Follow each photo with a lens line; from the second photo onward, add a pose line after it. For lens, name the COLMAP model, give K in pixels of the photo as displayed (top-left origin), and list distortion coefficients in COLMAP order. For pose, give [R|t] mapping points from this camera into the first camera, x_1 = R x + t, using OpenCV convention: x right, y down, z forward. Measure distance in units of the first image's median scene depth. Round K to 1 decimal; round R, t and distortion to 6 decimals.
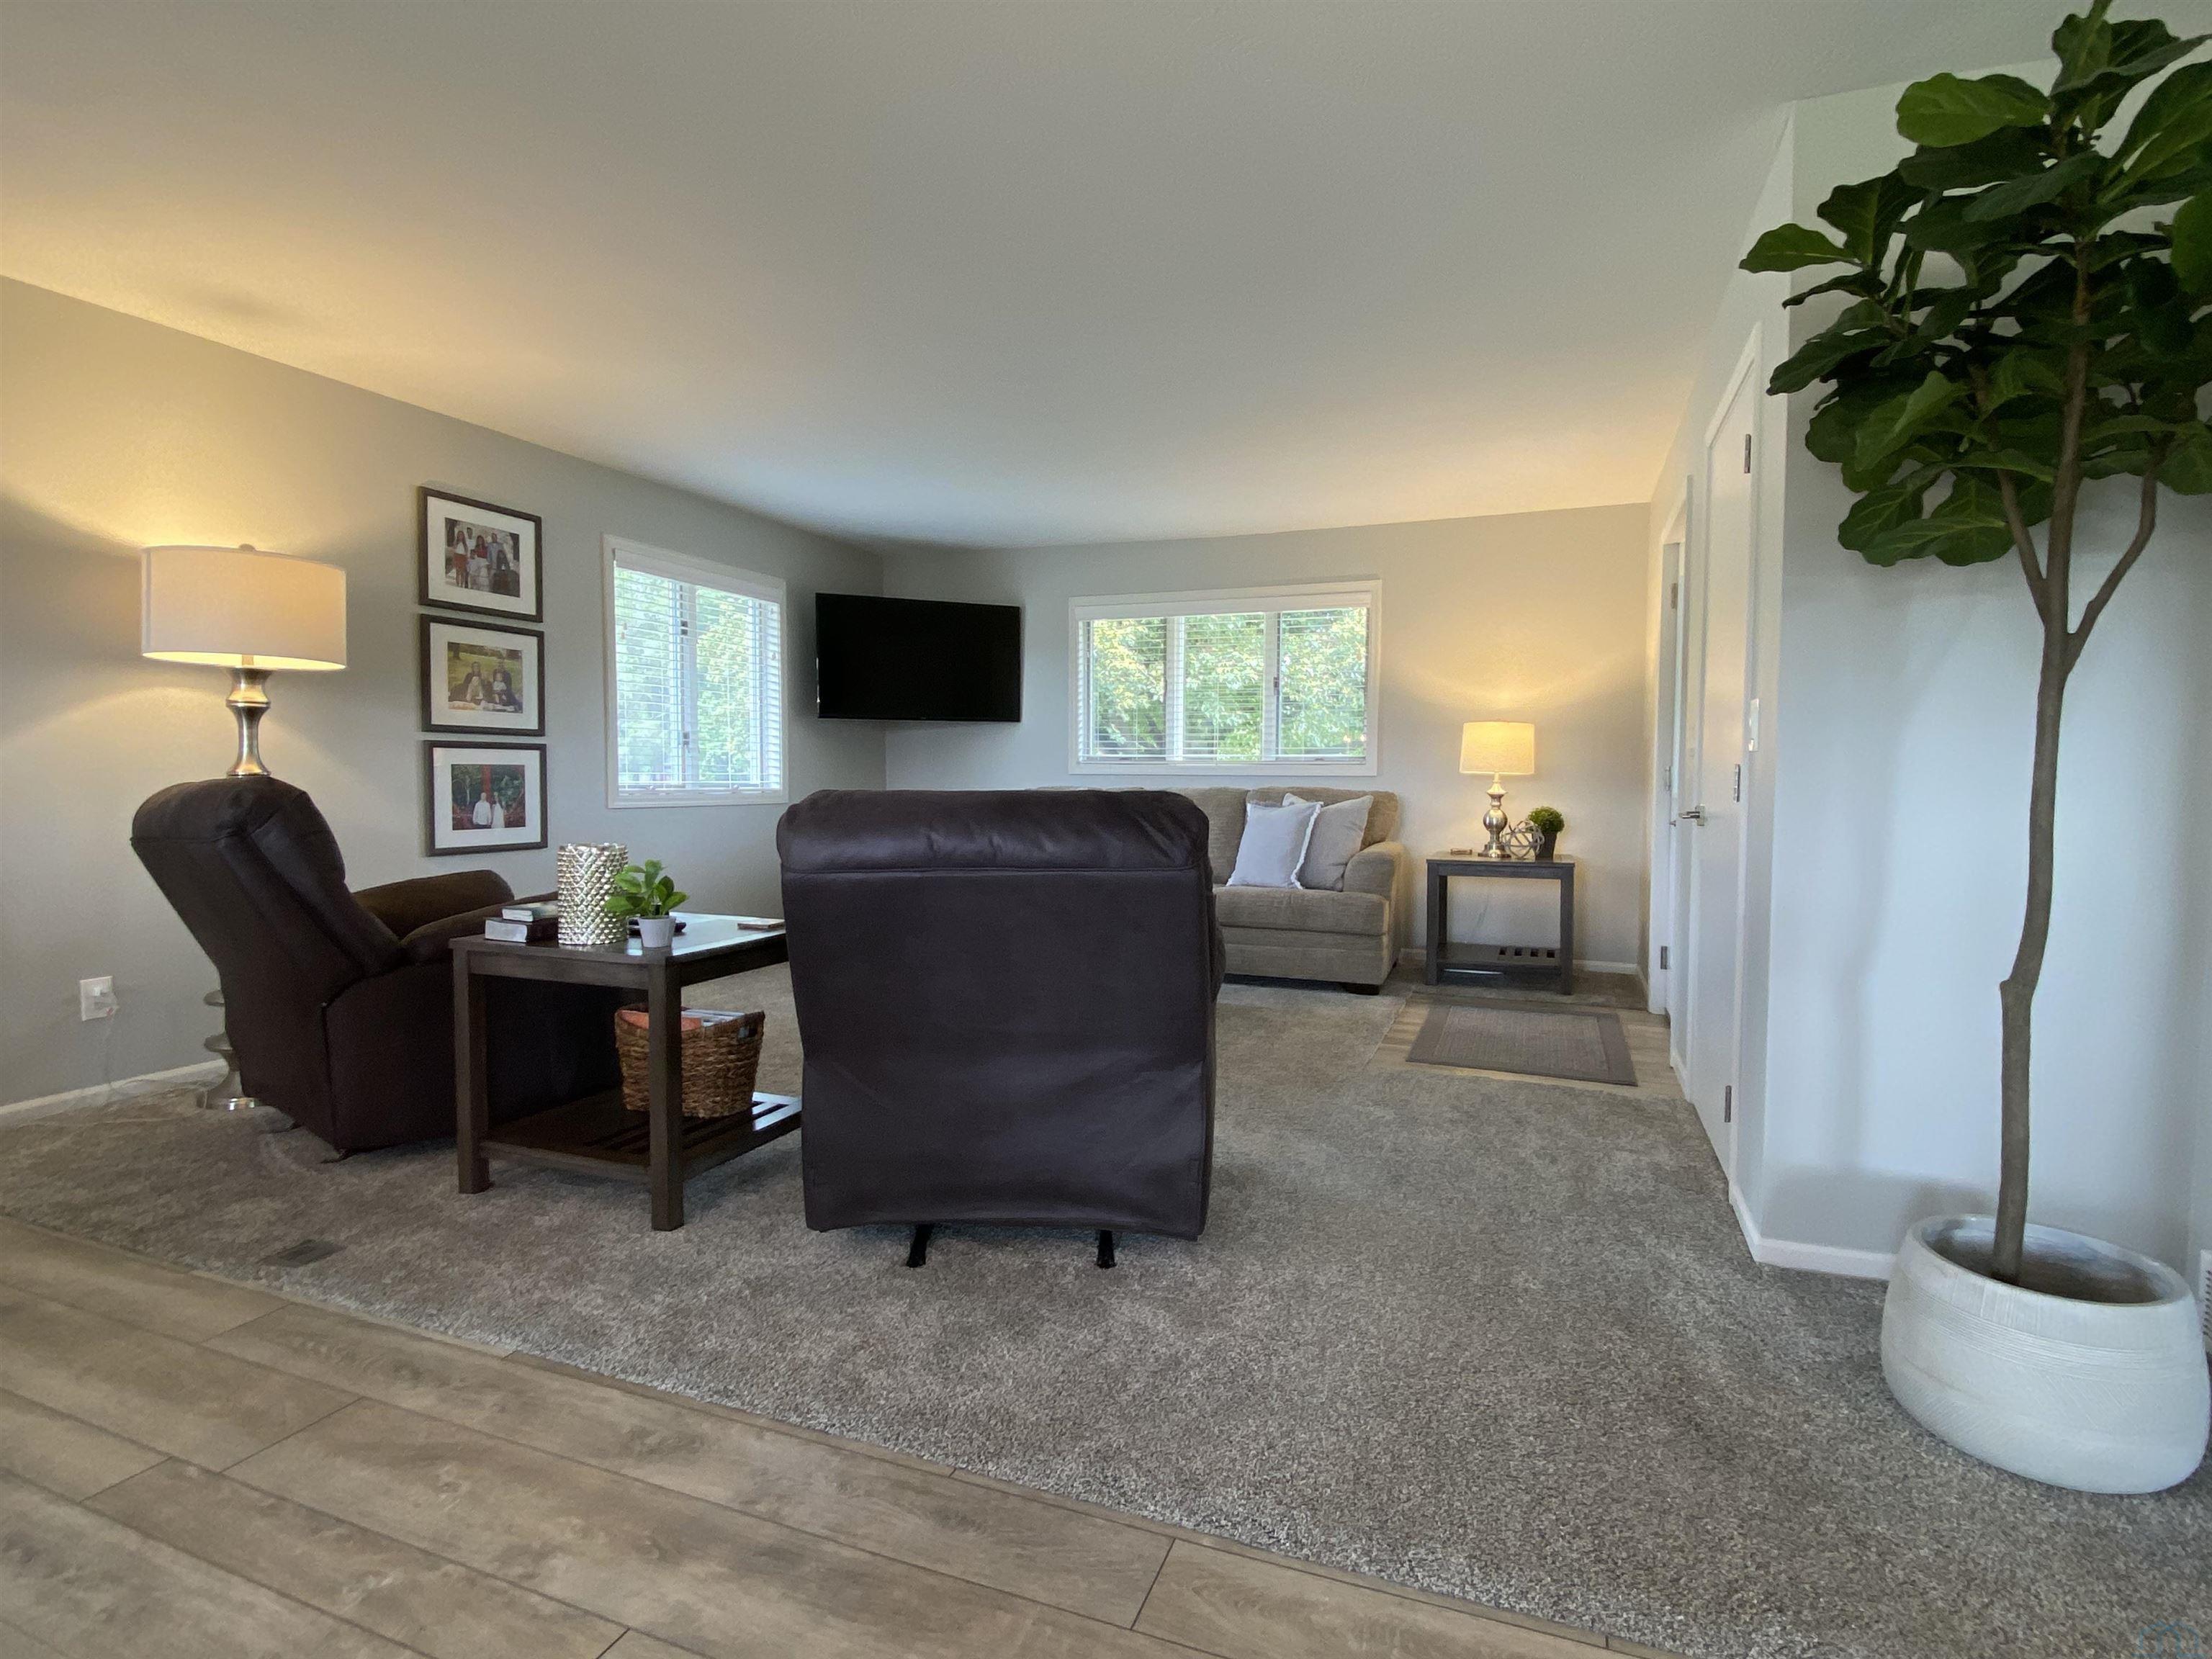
lens RADIAL K [[1112.9, 0, 1116.4], [0, 1112.9, 821.5], [0, 0, 1]] dist [0.073359, -0.081547]
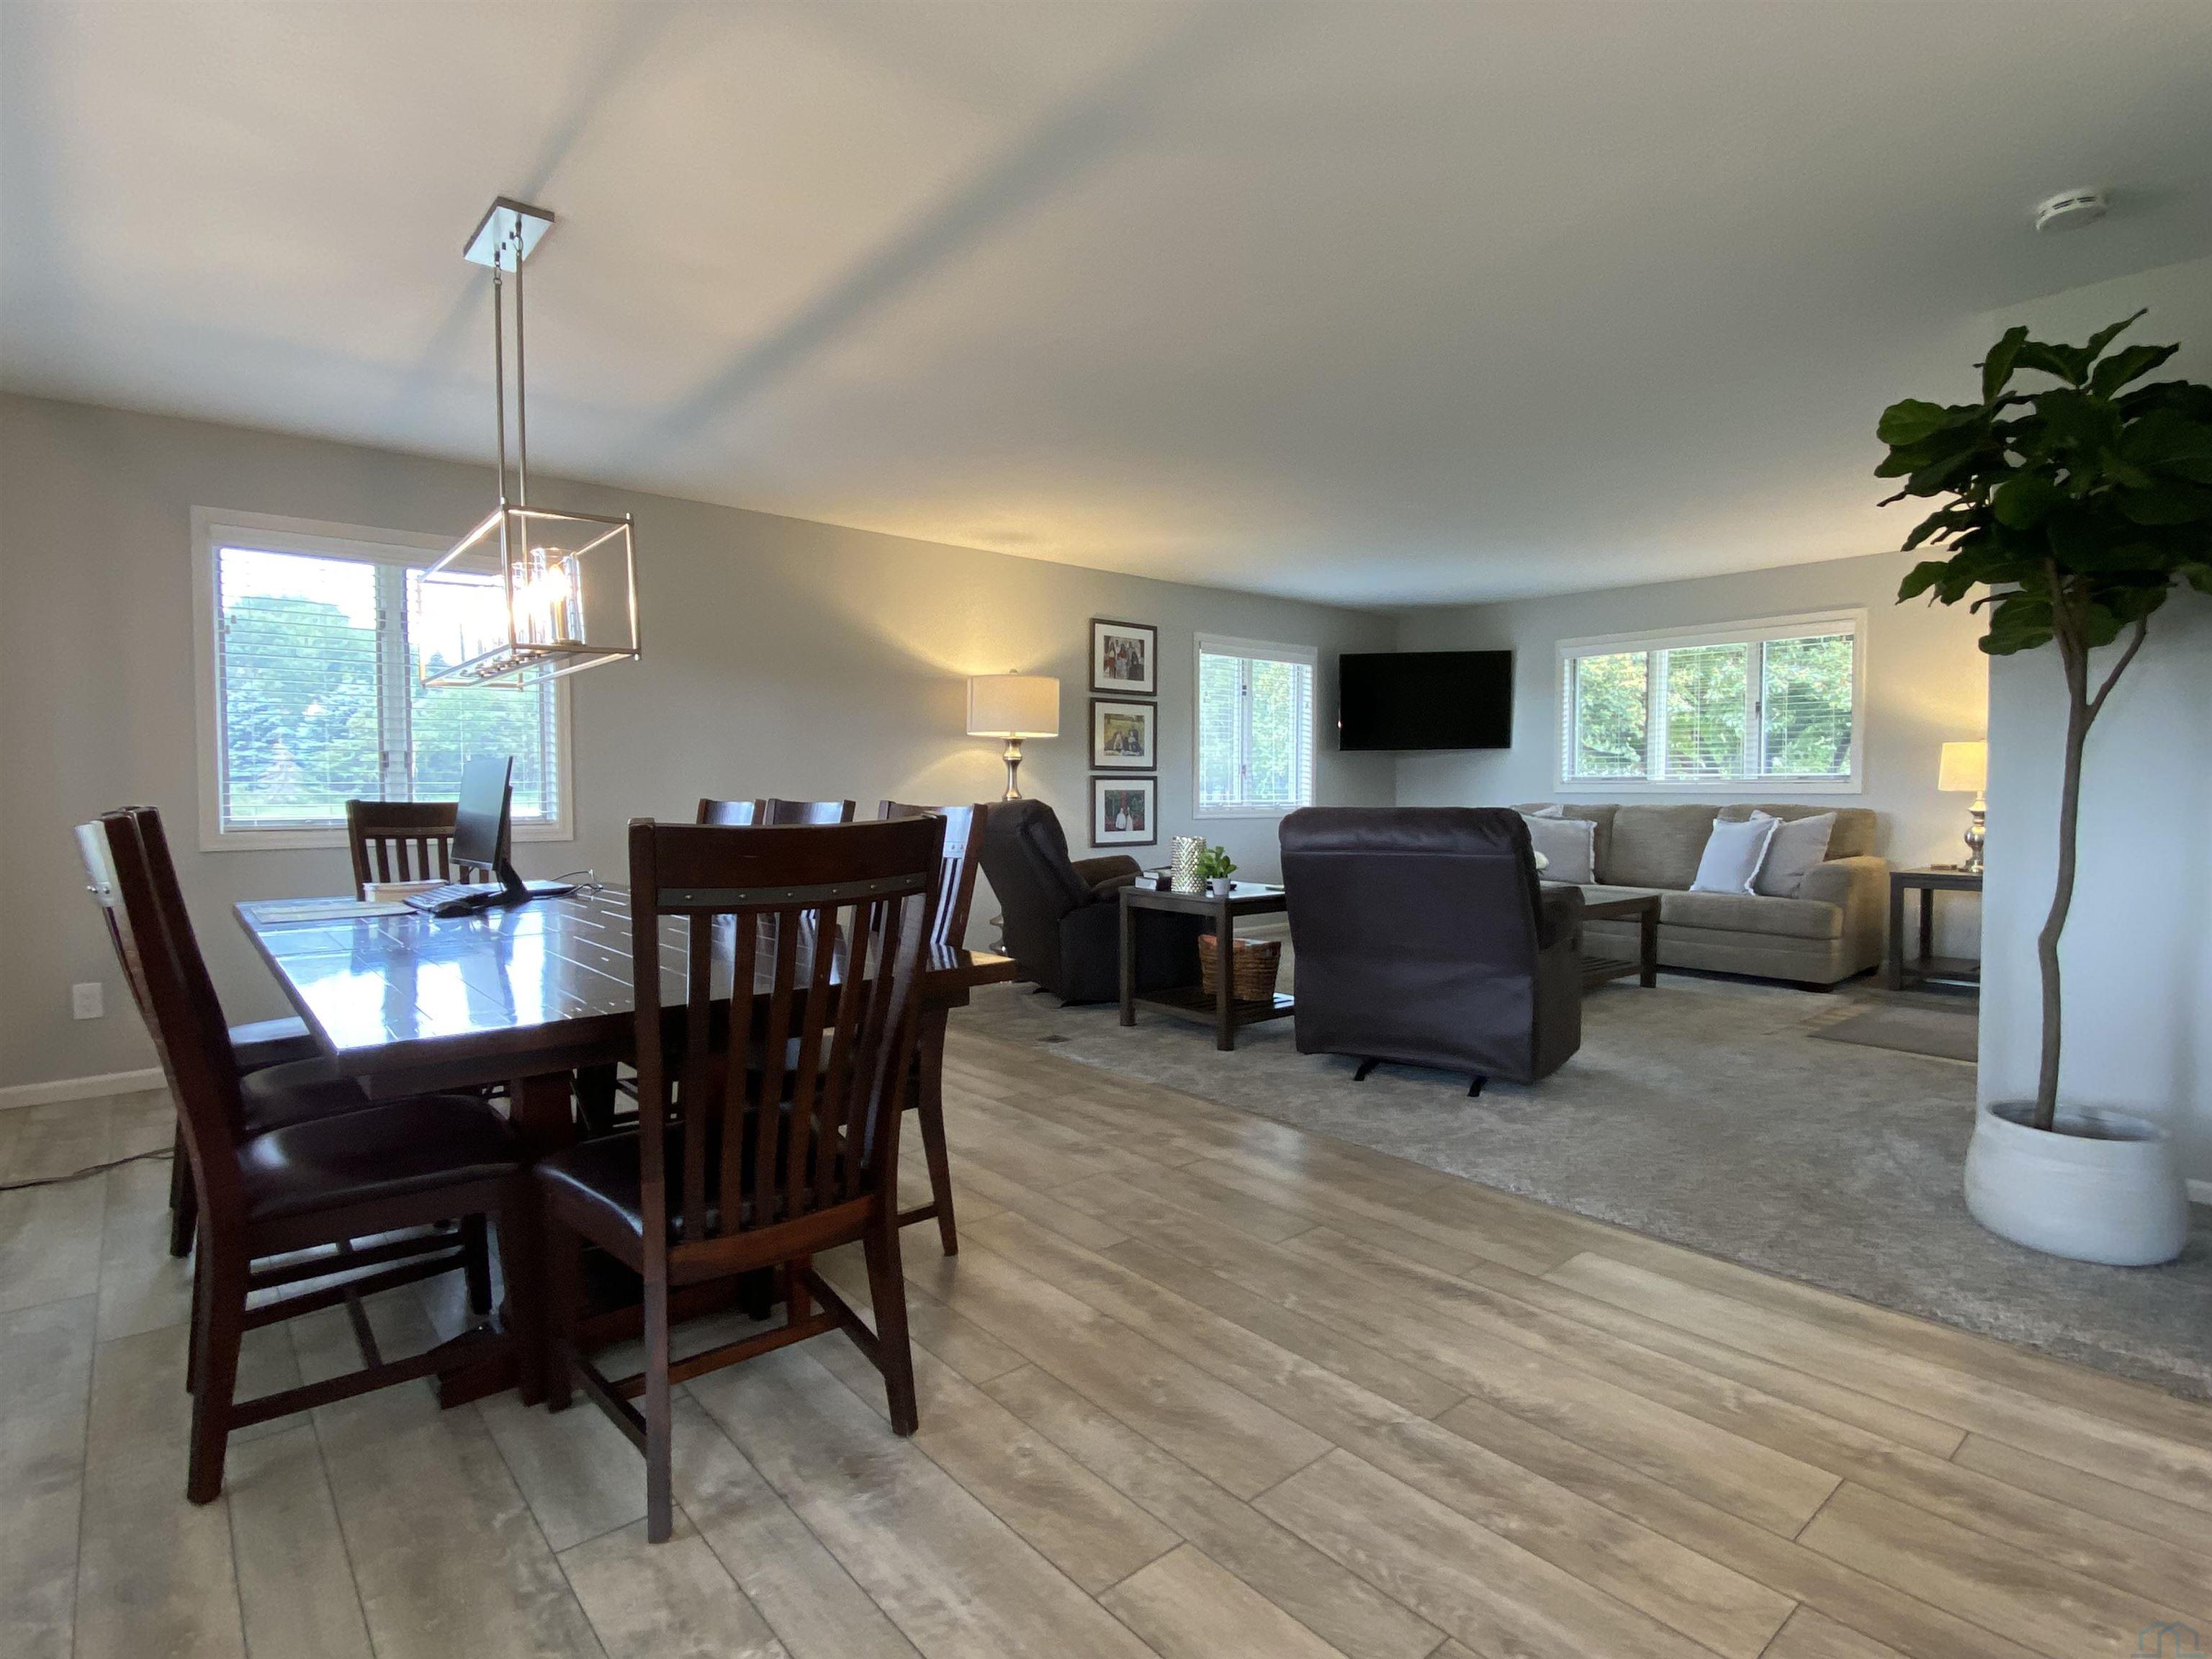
lens RADIAL K [[1112.9, 0, 1116.4], [0, 1112.9, 821.5], [0, 0, 1]] dist [0.073359, -0.081547]
pose [[0.883932, 0.008149, -0.467545, 0.222290], [-0.014725, 0.999837, -0.010412, 0.013147], [0.467384, 0.016088, 0.883908, -0.528426]]
